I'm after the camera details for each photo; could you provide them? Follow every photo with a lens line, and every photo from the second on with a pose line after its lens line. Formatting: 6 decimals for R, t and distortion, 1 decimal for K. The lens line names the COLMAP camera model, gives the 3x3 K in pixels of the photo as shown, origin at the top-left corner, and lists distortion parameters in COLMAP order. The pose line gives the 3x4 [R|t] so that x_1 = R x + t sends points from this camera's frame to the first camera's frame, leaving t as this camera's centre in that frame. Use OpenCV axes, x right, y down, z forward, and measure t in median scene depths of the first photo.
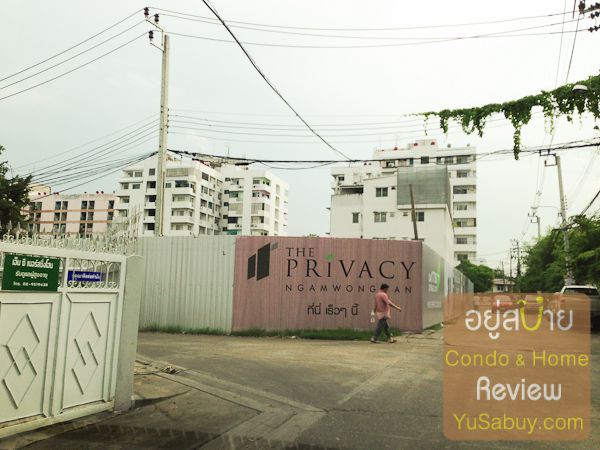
lens RADIAL K [[529.9, 0, 300.0], [0, 529.9, 225.0], [0, 0, 1]] dist [0.004813, 0.001440]
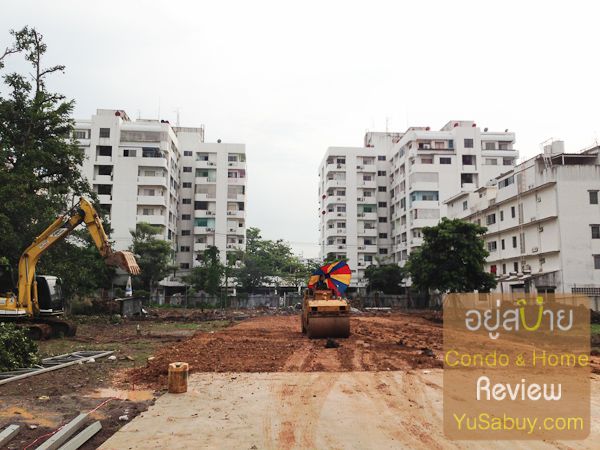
lens RADIAL K [[529.9, 0, 300.0], [0, 529.9, 225.0], [0, 0, 1]] dist [0.004813, 0.001440]
pose [[0.940841, 0.028051, 0.337686, -0.263688], [-0.027887, 0.999597, -0.005339, 0.020207], [-0.337699, -0.004394, 0.941244, 0.228993]]
